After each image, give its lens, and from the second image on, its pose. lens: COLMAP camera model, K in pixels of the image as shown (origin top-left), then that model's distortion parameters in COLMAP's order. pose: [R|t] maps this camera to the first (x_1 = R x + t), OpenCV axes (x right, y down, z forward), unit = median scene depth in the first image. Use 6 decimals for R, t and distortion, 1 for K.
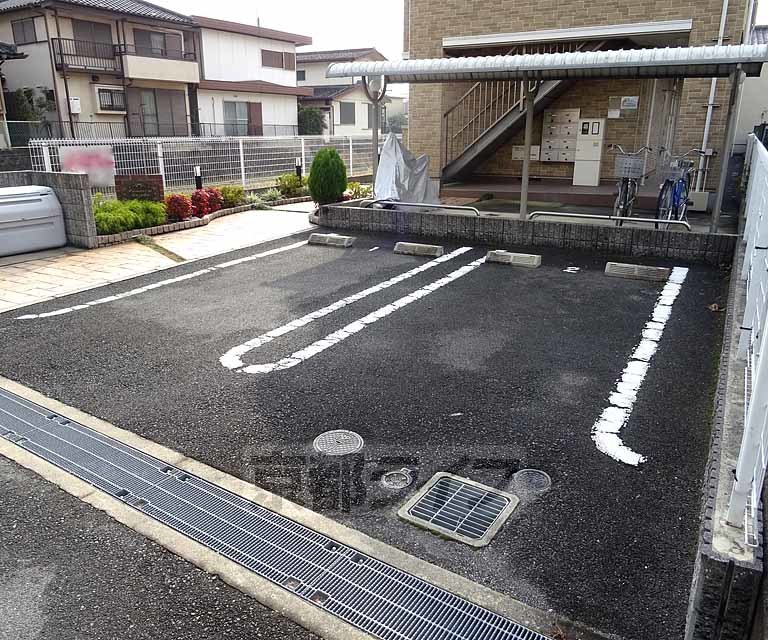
lens RADIAL K [[613.9, 0, 384.0], [0, 613.9, 320.0], [0, 0, 1]] dist [-0.002782, 0.010978]
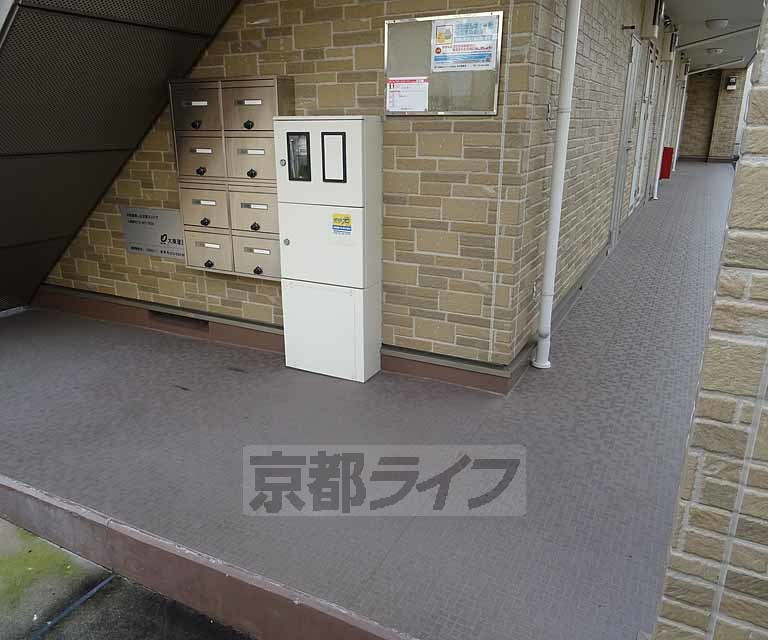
lens RADIAL K [[613.9, 0, 384.0], [0, 613.9, 320.0], [0, 0, 1]] dist [-0.002782, 0.010978]
pose [[0.999420, -0.012886, 0.031510, 0.358072], [0.012538, 0.999859, 0.011210, -0.253739], [-0.031650, -0.010808, 0.999441, 0.768258]]
